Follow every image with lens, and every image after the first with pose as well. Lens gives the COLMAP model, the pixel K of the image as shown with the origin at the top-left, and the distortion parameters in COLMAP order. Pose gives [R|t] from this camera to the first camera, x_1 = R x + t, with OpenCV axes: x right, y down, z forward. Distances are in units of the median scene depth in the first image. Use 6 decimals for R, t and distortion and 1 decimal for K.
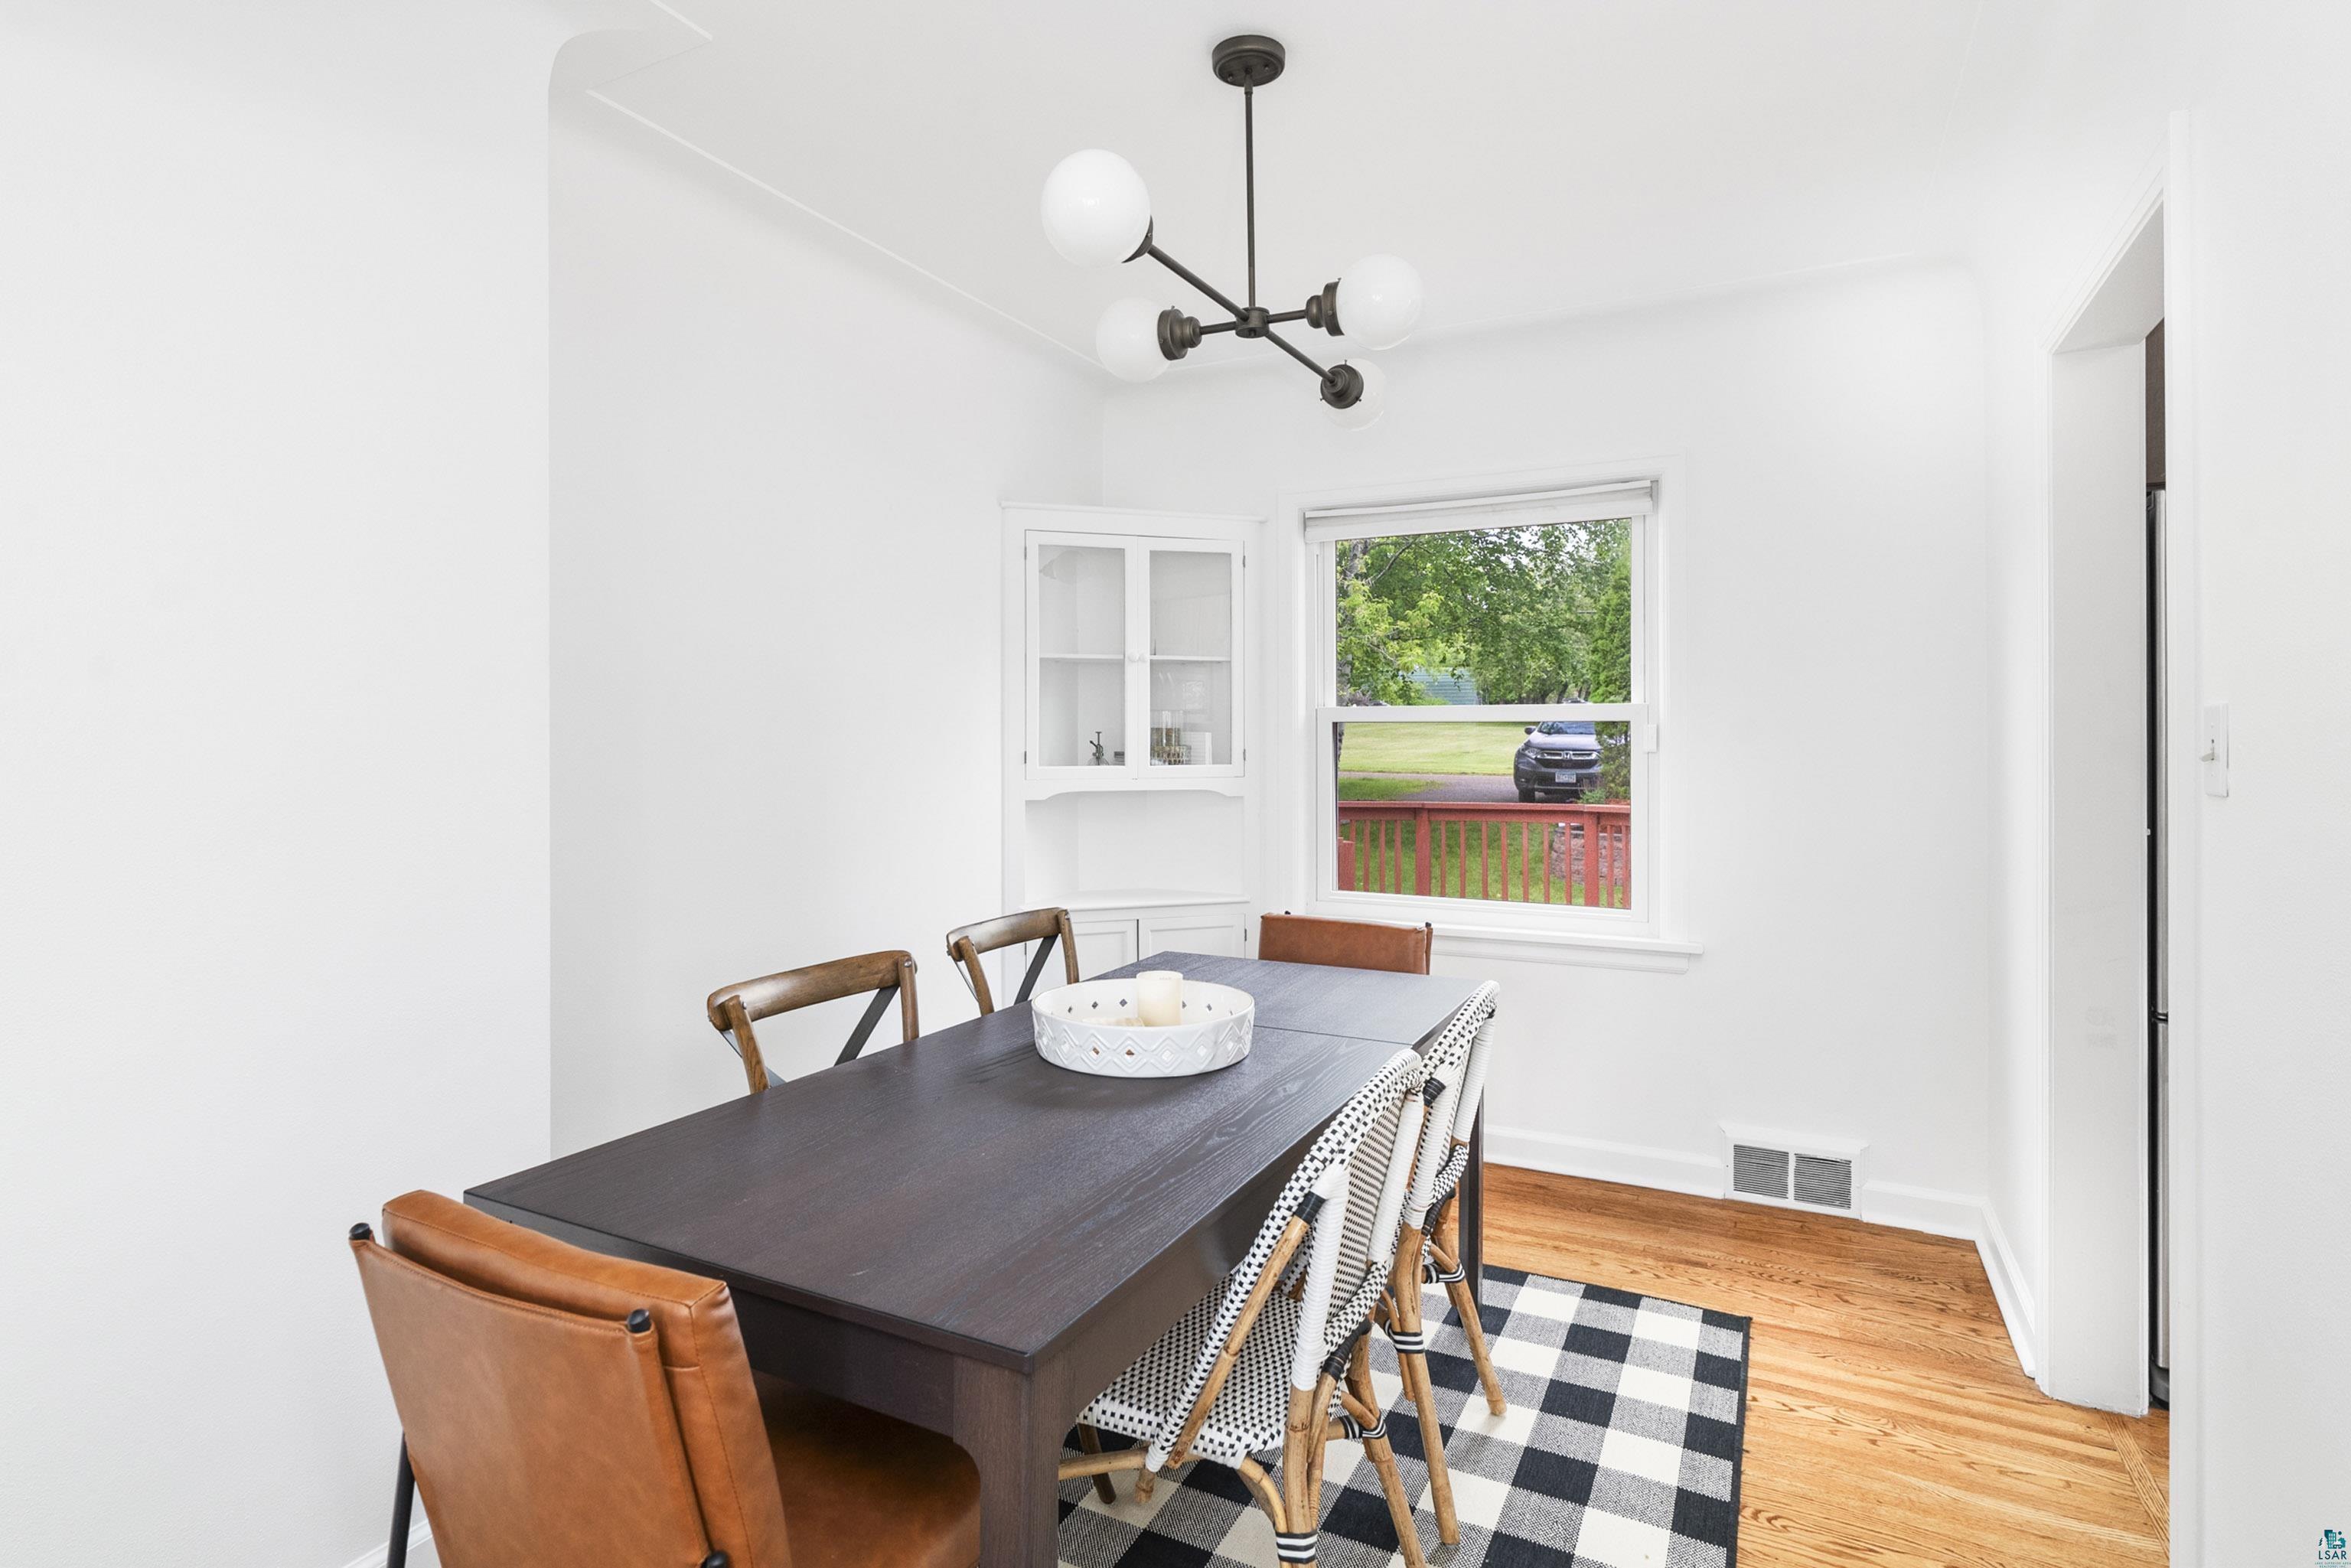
lens RADIAL K [[1210.6, 0, 1172.3], [0, 1210.6, 733.1], [0, 0, 1]] dist [-0.000010, -0.000067]
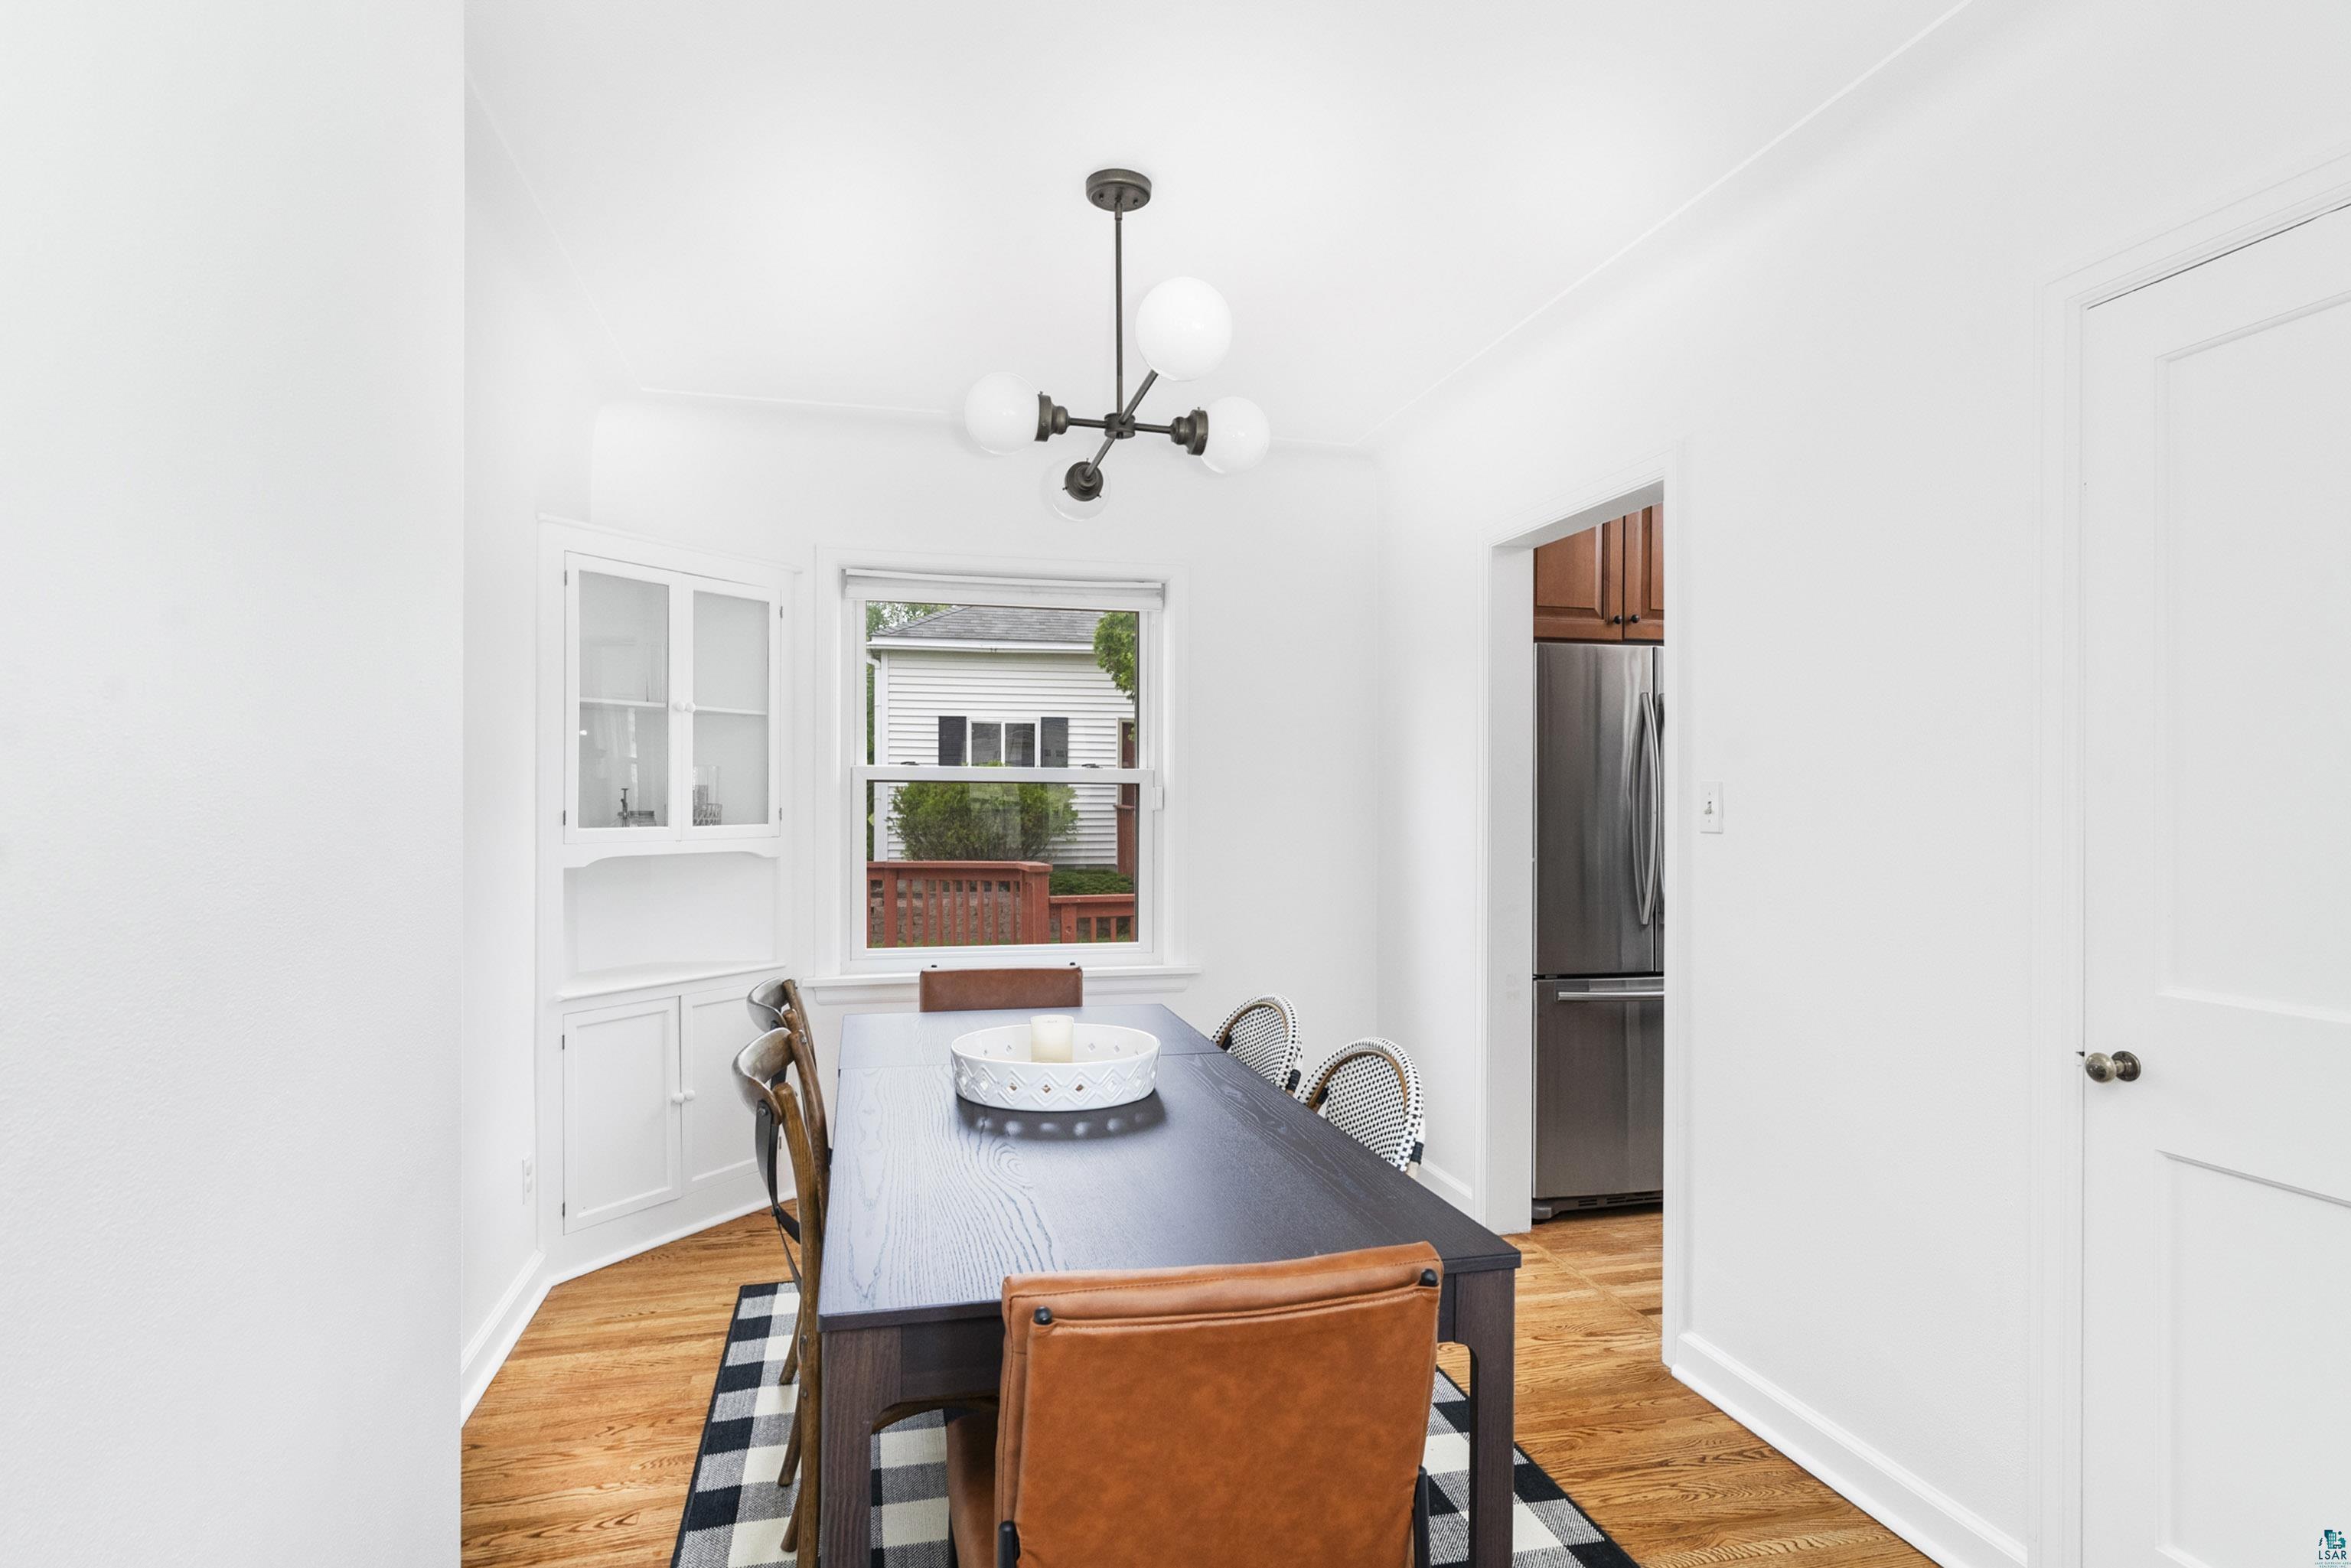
lens RADIAL K [[1237.5, 0, 1173.4], [0, 1237.5, 798.3], [0, 0, 1]] dist [0.001297, 0.000101]
pose [[0.752129, 0.003660, 0.659005, -0.367213], [-0.007576, 0.999967, 0.003092, 0.000265], [-0.658972, -0.007318, 0.752132, 0.060421]]
